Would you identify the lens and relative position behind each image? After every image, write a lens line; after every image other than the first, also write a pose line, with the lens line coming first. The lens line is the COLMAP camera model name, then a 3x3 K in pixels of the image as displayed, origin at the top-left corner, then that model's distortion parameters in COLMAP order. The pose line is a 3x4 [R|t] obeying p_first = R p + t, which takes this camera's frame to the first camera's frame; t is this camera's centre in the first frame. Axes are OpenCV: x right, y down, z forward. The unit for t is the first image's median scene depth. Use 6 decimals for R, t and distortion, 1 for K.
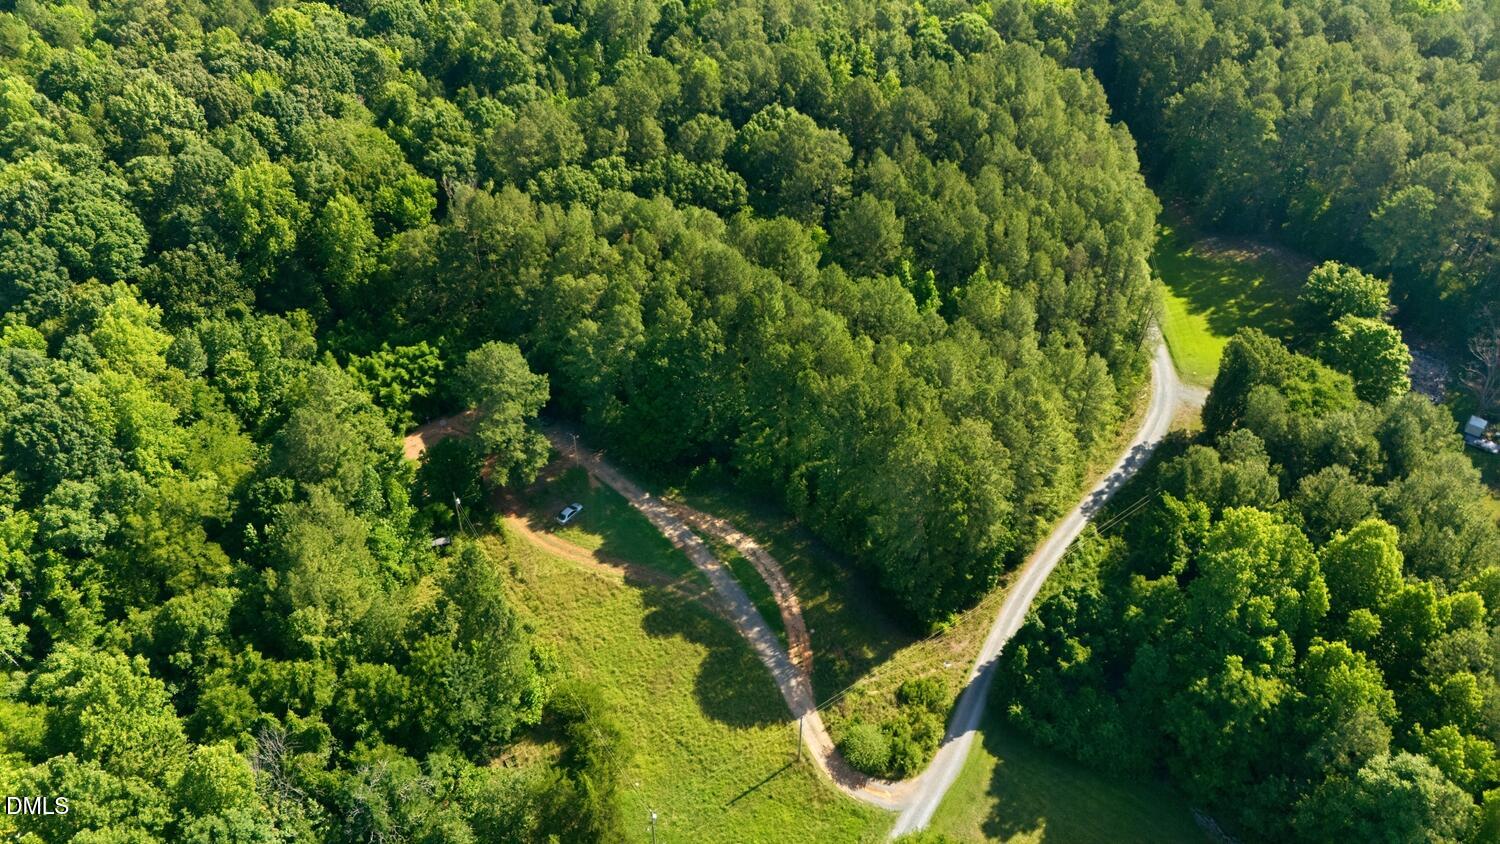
lens RADIAL K [[1106.4, 0, 750.0], [0, 1106.4, 422.0], [0, 0, 1]] dist [0.063090, -0.058224]
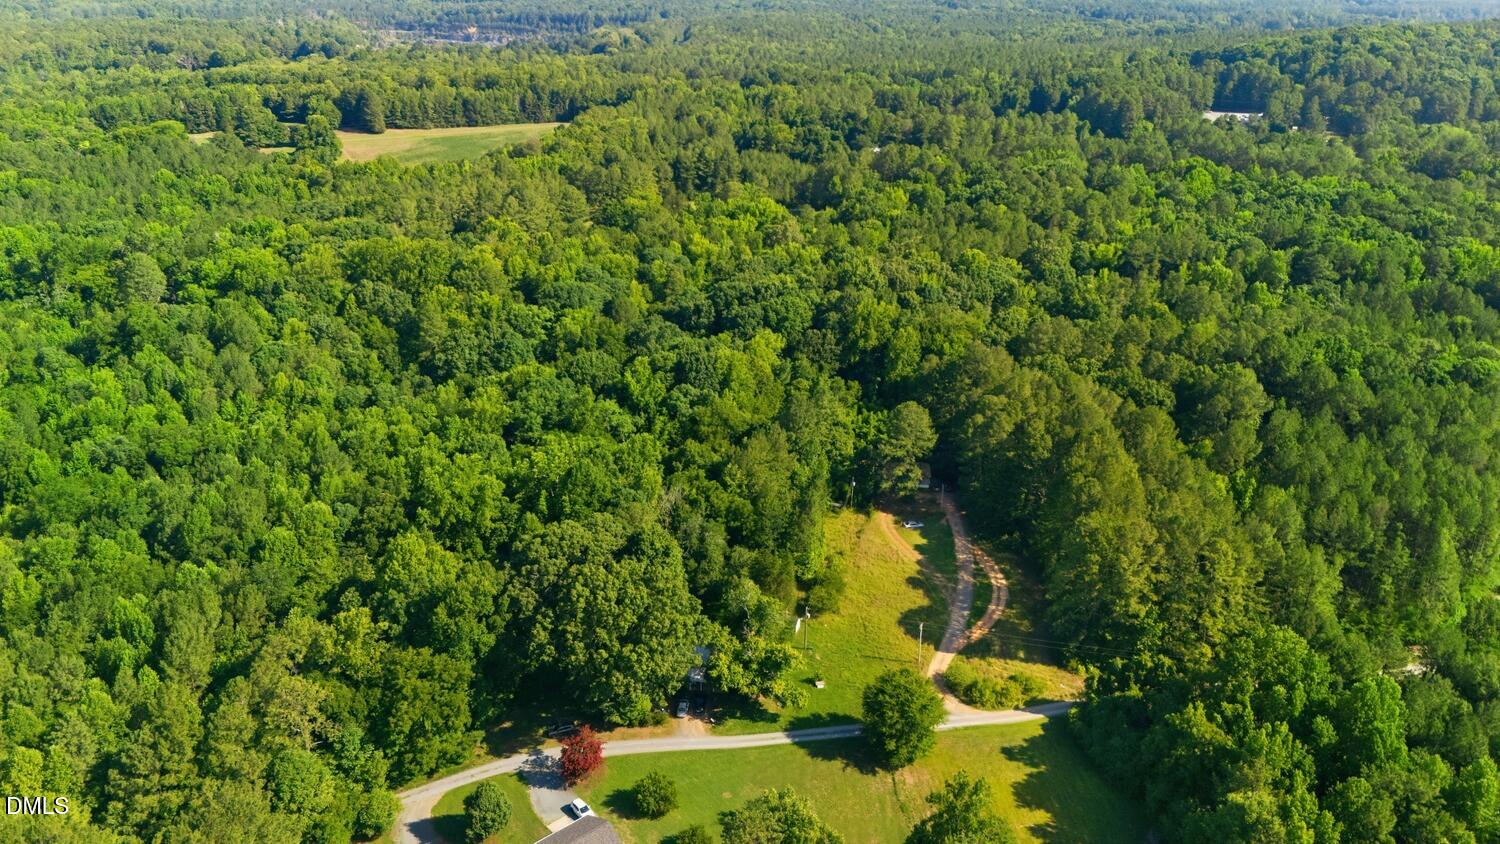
lens RADIAL K [[1106.4, 0, 750.0], [0, 1106.4, 422.0], [0, 0, 1]] dist [0.063090, -0.058224]
pose [[0.701756, 0.280312, -0.654953, 0.644590], [-0.468414, 0.874228, -0.127727, 0.263805], [0.536775, 0.396422, 0.744797, -0.305169]]
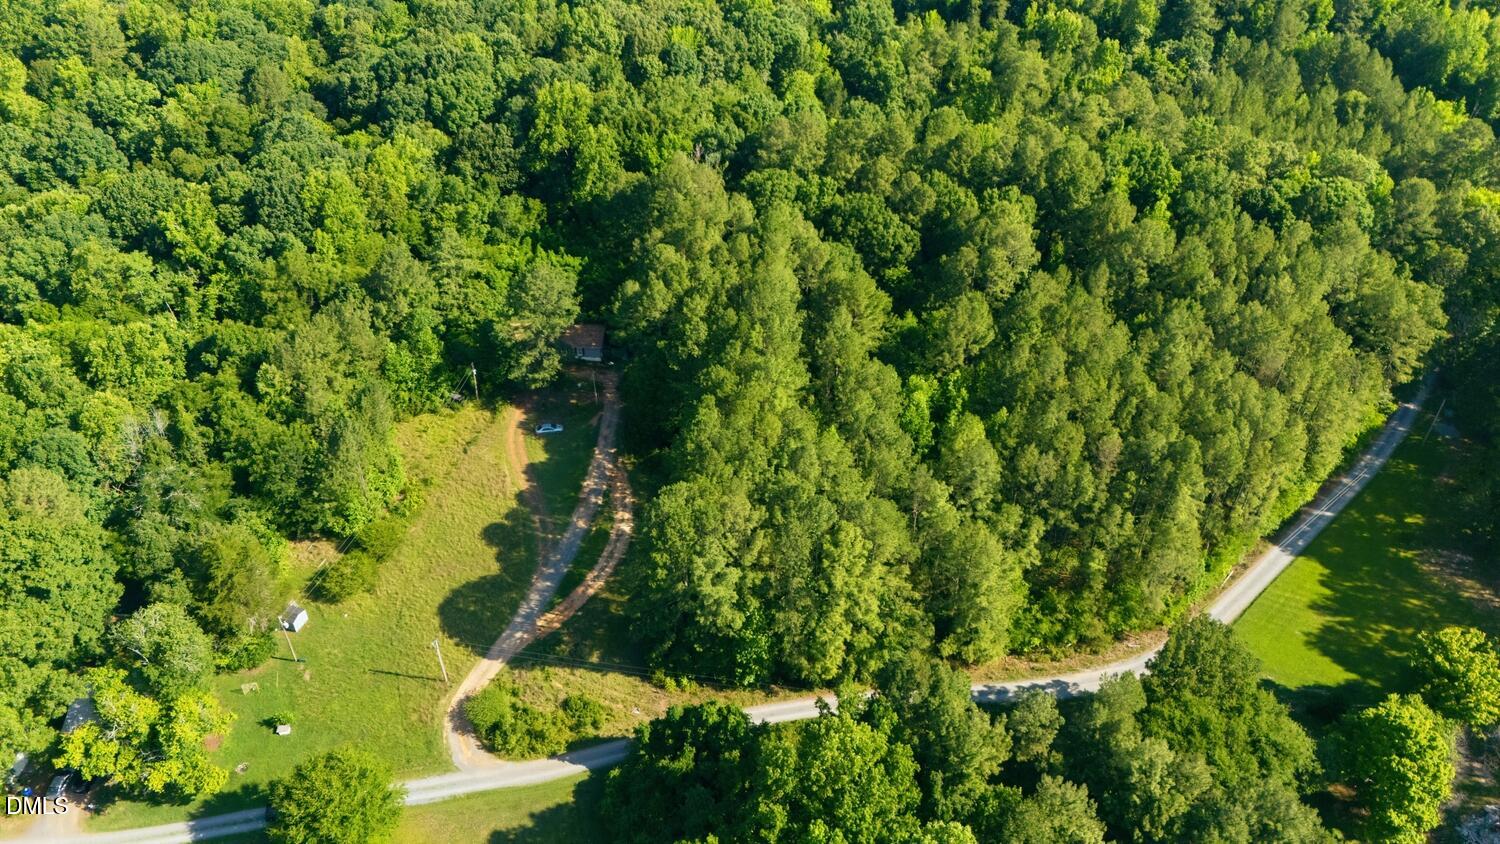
lens RADIAL K [[1106.4, 0, 750.0], [0, 1106.4, 422.0], [0, 0, 1]] dist [0.063090, -0.058224]
pose [[0.708629, 0.442540, -0.549548, 0.619629], [-0.460428, 0.880203, 0.115099, -0.153252], [0.534650, 0.171465, 0.827496, 0.175531]]
